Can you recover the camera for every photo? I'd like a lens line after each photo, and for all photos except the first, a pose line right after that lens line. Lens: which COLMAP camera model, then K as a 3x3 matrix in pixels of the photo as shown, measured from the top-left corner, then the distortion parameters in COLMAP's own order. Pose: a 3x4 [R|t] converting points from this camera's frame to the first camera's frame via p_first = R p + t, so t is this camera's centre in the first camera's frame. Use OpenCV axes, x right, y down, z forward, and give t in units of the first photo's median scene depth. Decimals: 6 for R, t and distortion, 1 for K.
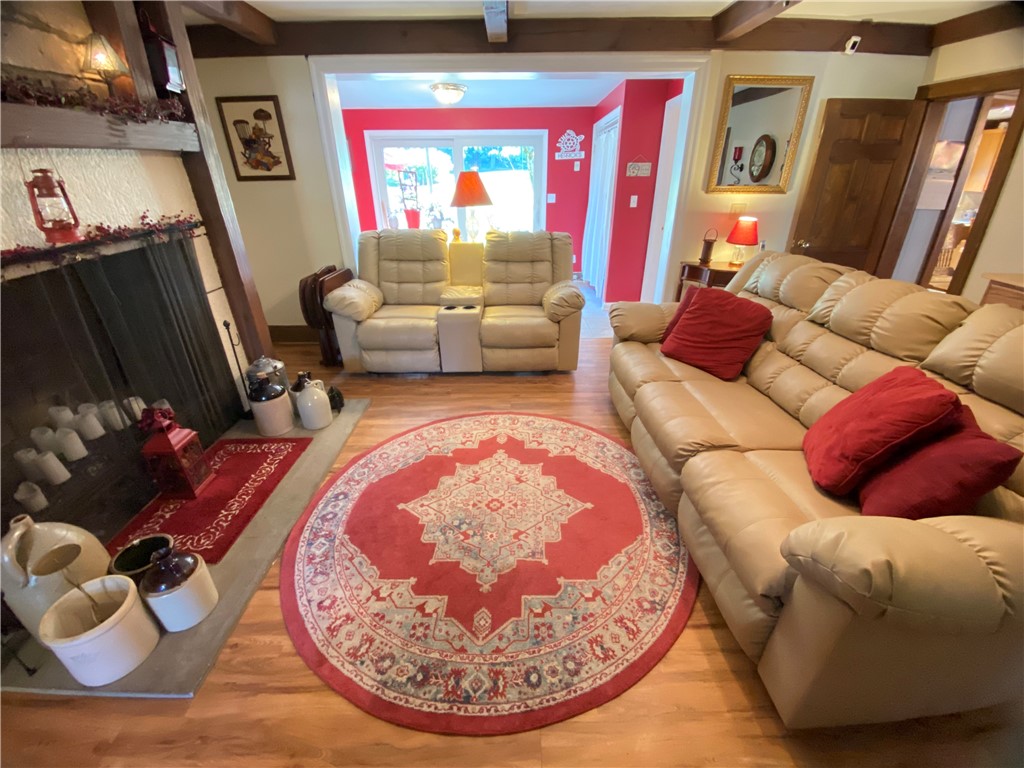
lens RADIAL K [[415.2, 0, 513.3], [0, 415.2, 383.4], [0, 0, 1]] dist [0.024656, -0.023714]
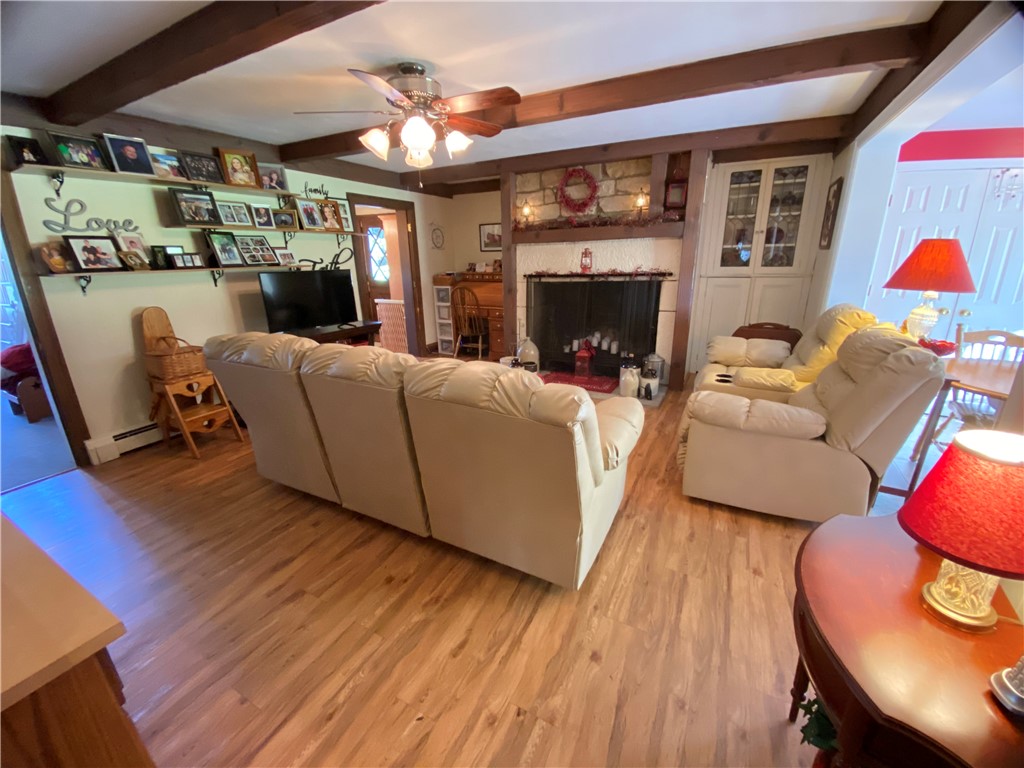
lens RADIAL K [[412.4, 0, 515.6], [0, 412.4, 385.9], [0, 0, 1]] dist [0.040401, -0.034636]
pose [[-0.467430, 0.281009, -0.838179, 1.170273], [-0.371696, 0.797781, 0.474750, -0.579533], [0.802092, 0.533460, -0.268457, 1.156280]]
